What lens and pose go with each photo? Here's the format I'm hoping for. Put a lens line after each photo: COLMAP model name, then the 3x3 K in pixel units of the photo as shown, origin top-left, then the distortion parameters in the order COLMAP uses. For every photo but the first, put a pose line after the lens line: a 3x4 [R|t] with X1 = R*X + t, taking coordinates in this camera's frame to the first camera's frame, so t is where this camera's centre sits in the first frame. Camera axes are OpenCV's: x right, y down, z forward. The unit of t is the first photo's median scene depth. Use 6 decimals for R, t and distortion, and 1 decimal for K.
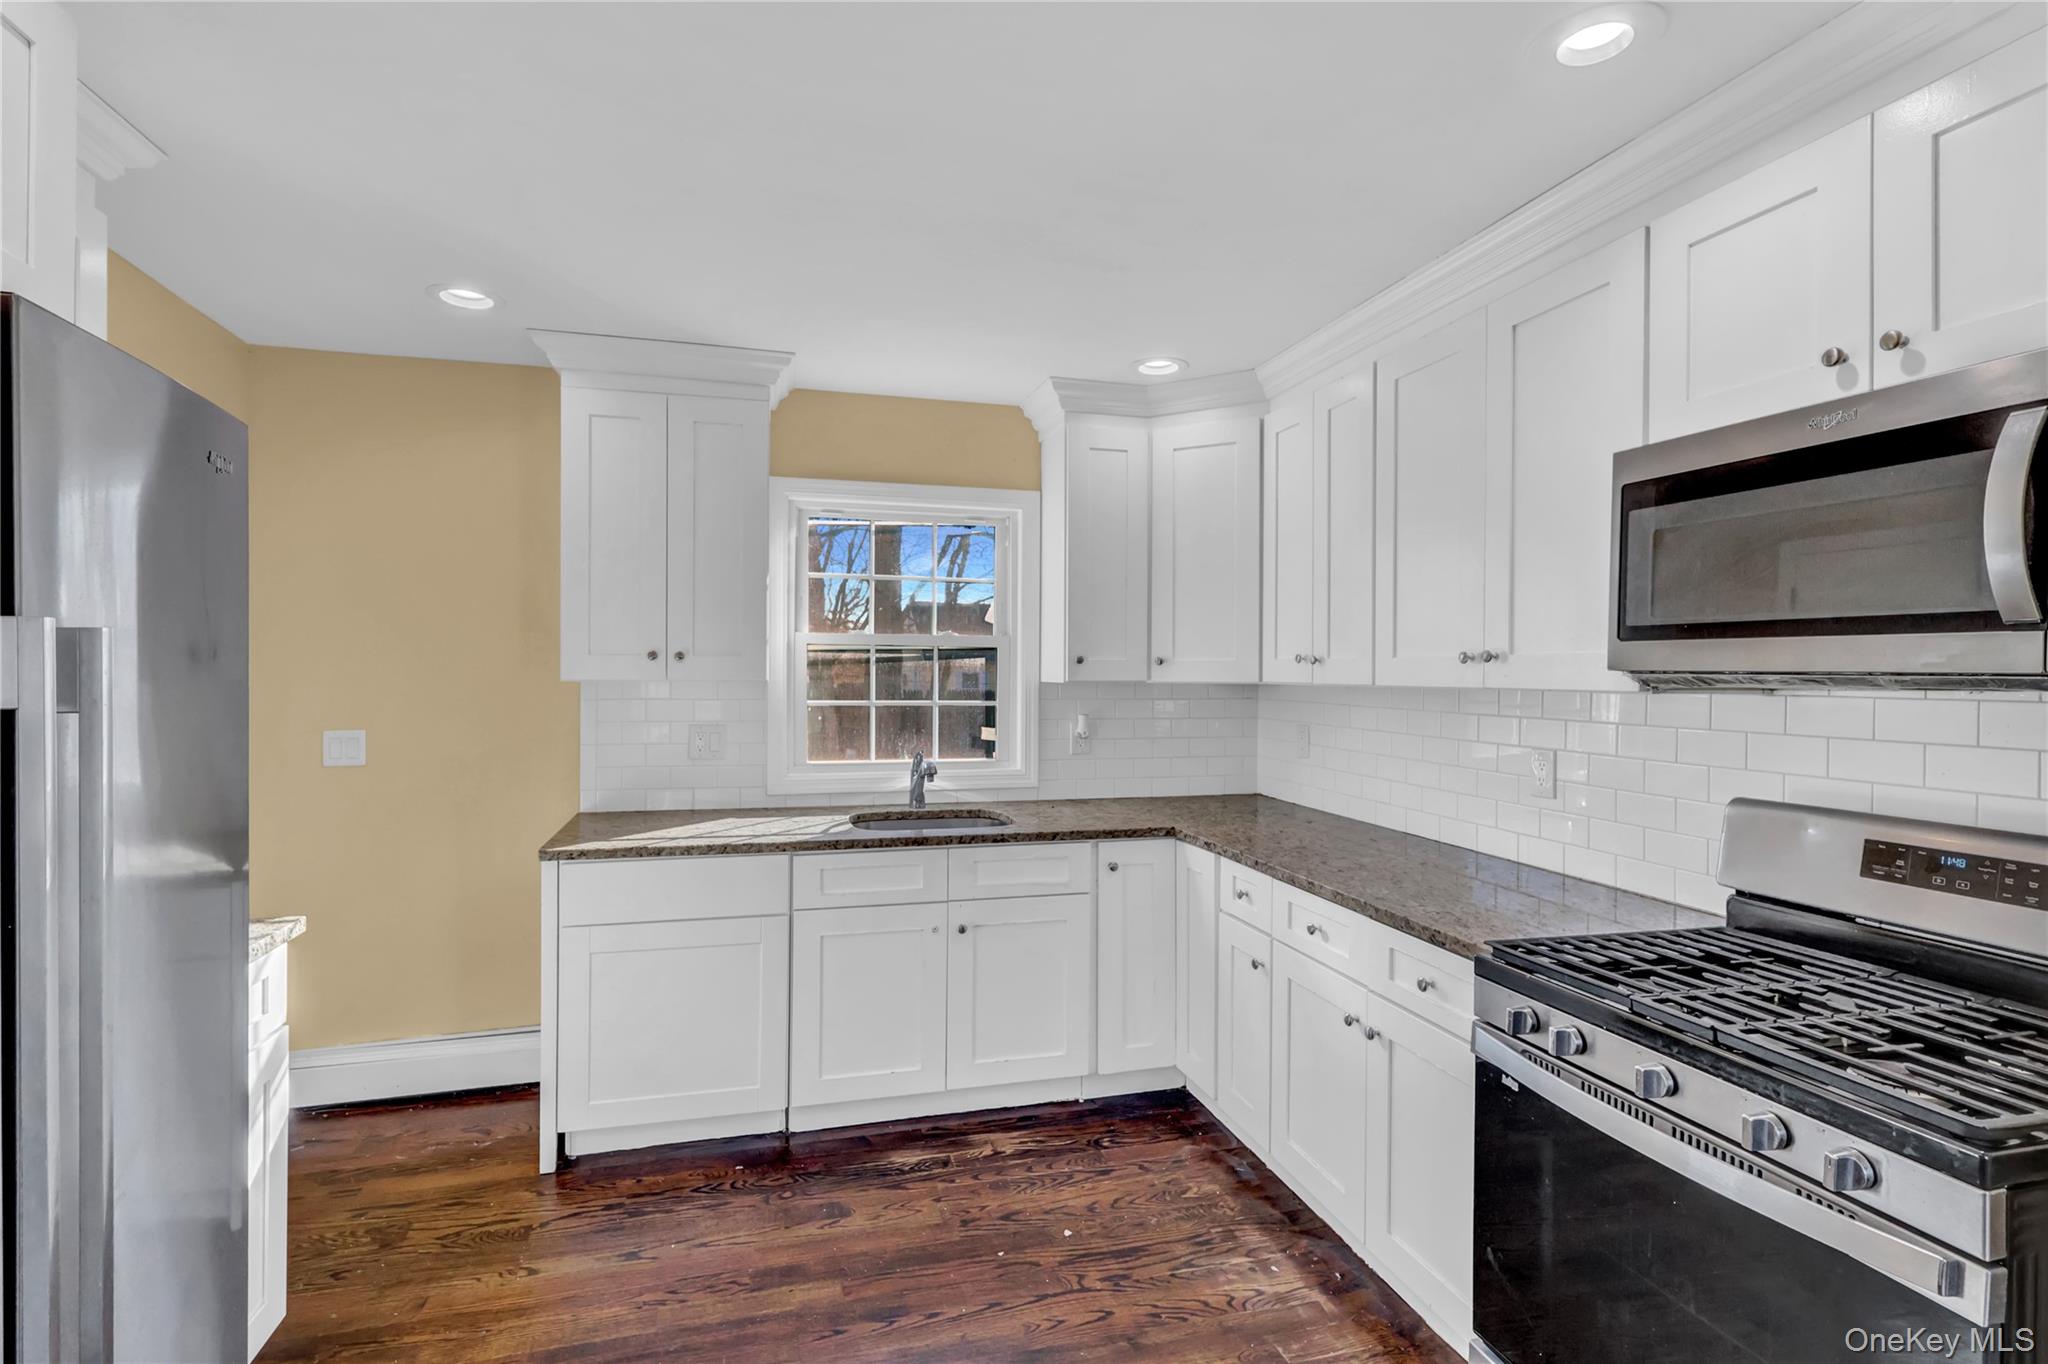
lens RADIAL K [[967.3, 0, 988.1], [0, 967.3, 675.9], [0, 0, 1]] dist [0.002496, 0.002659]
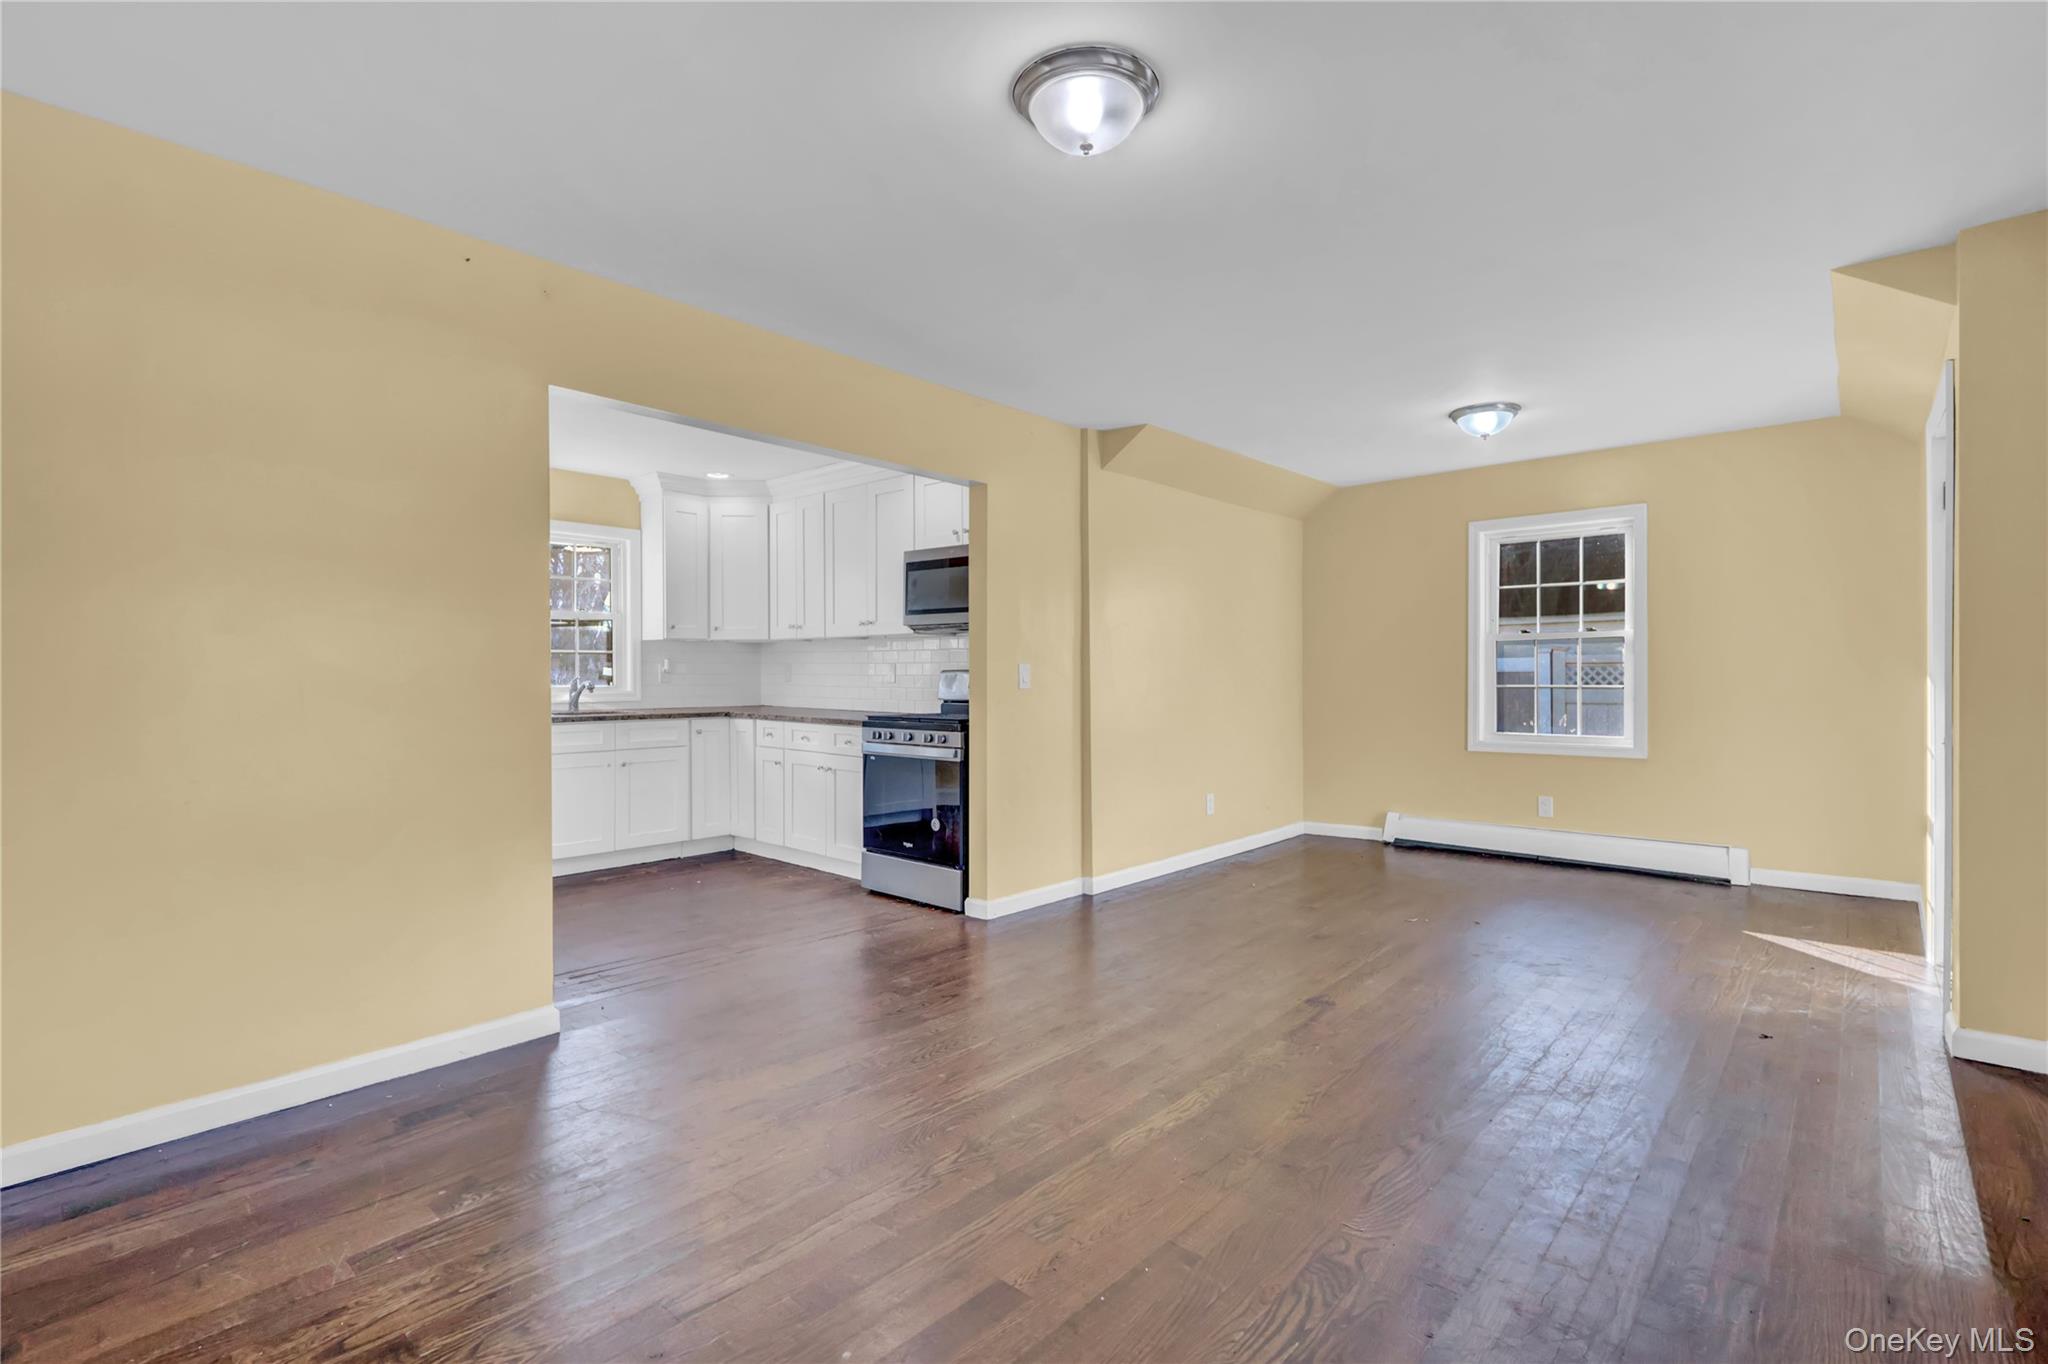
lens RADIAL K [[967.3, 0, 990.1], [0, 967.3, 686.1], [0, 0, 1]] dist [0.002496, 0.002659]
pose [[0.841521, -0.011296, 0.540107, -0.473071], [0.006359, 0.999919, 0.011005, 0.096378], [-0.540187, -0.005827, 0.841525, -1.050983]]
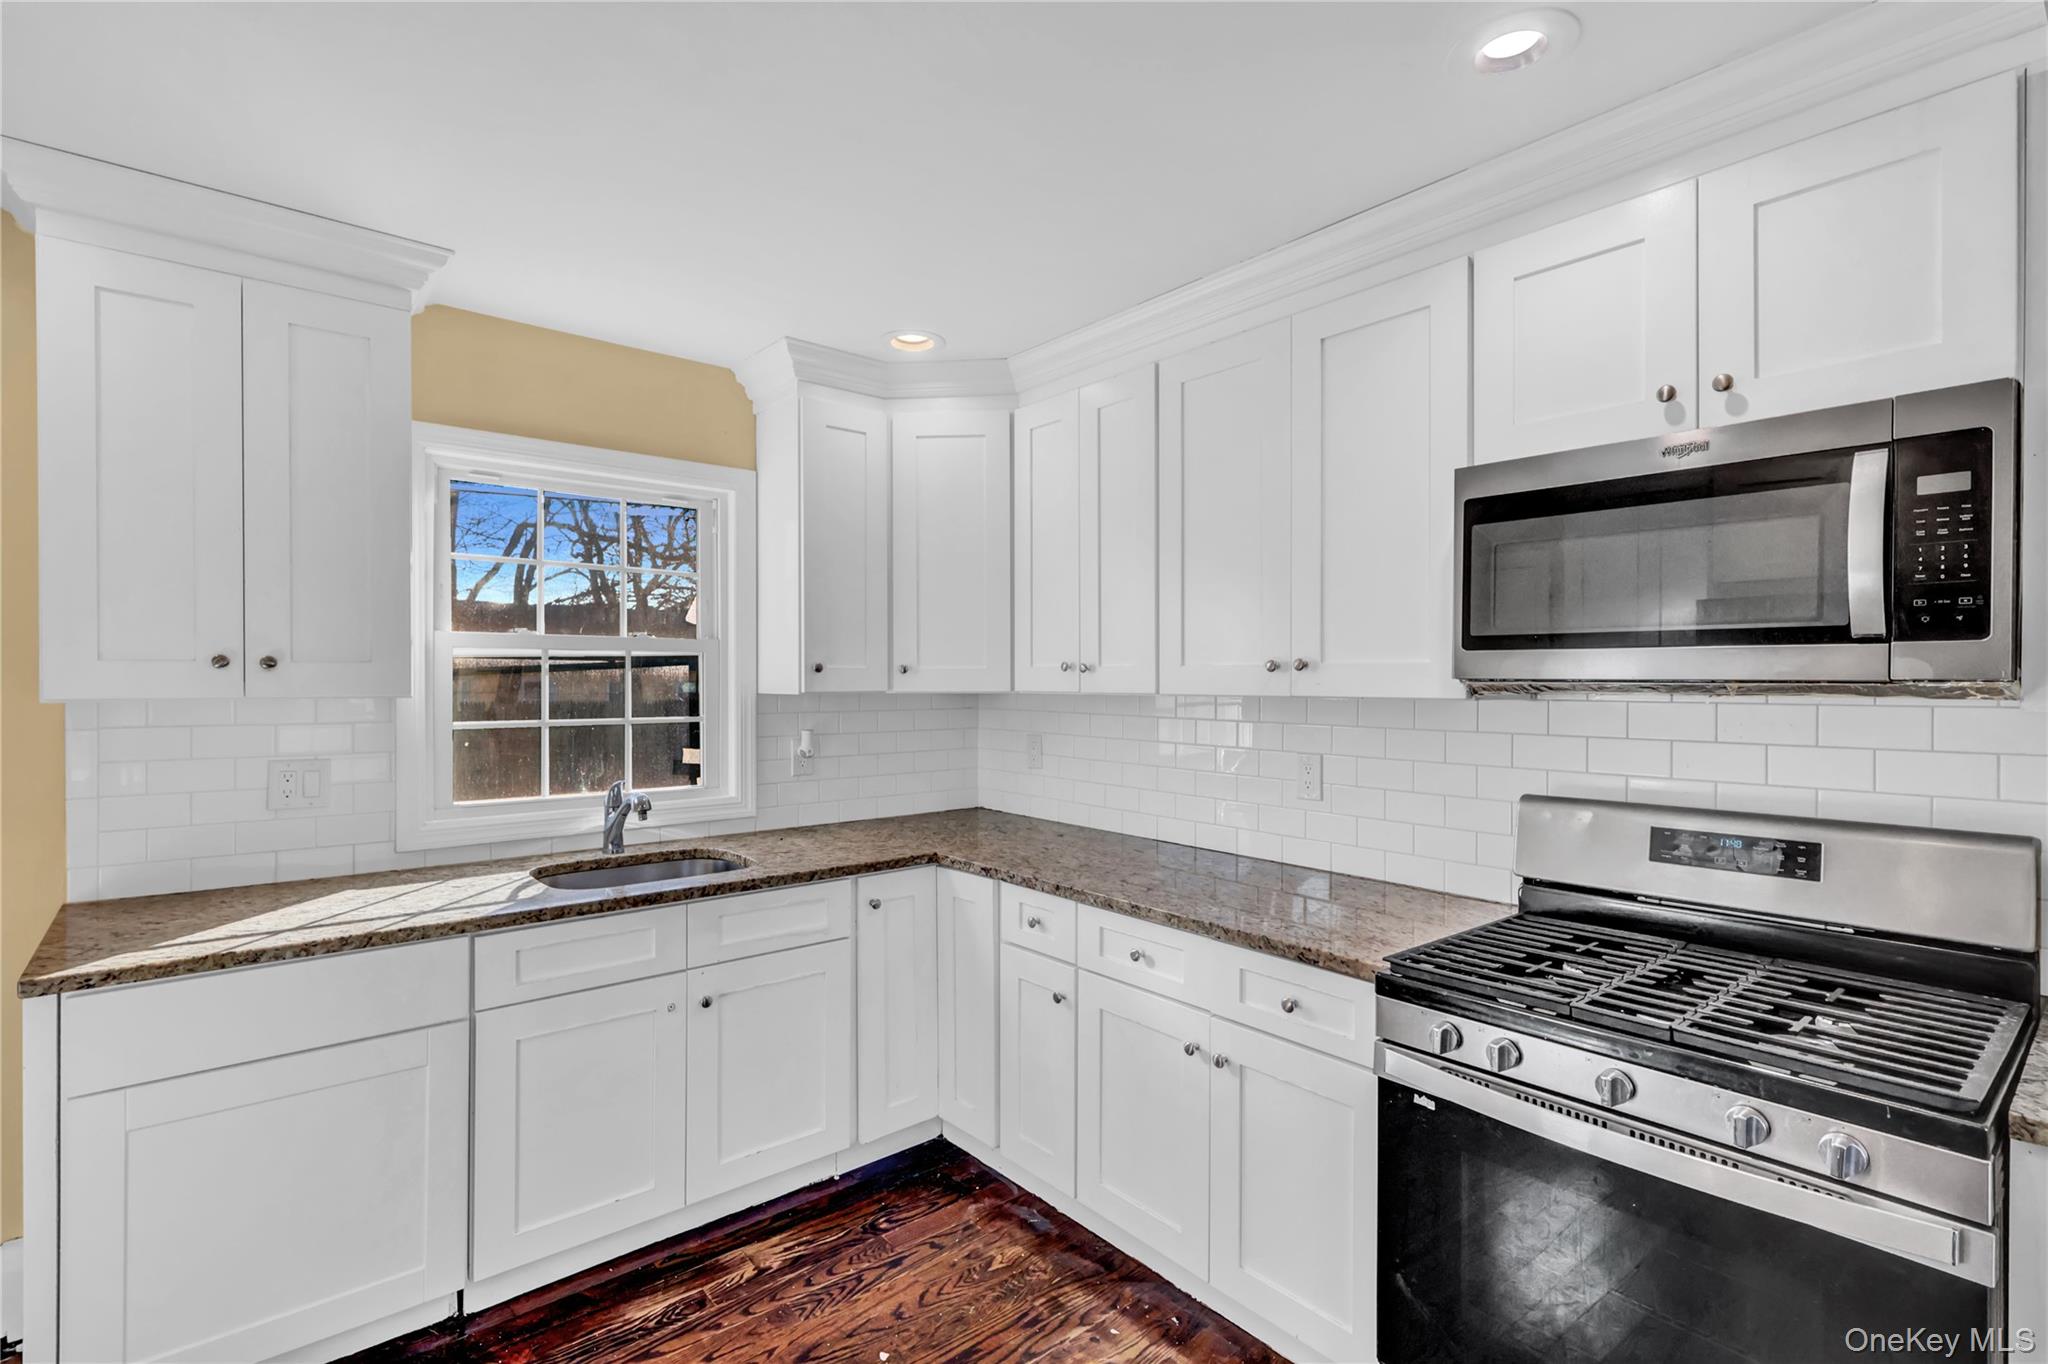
lens RADIAL K [[967.3, 0, 994.4], [0, 967.3, 682.8], [0, 0, 1]] dist [0.002496, 0.002659]
pose [[0.906450, -0.006913, 0.422257, -0.156016], [0.006889, 0.999975, 0.001584, -0.004038], [-0.422257, 0.001473, 0.906475, 0.176165]]
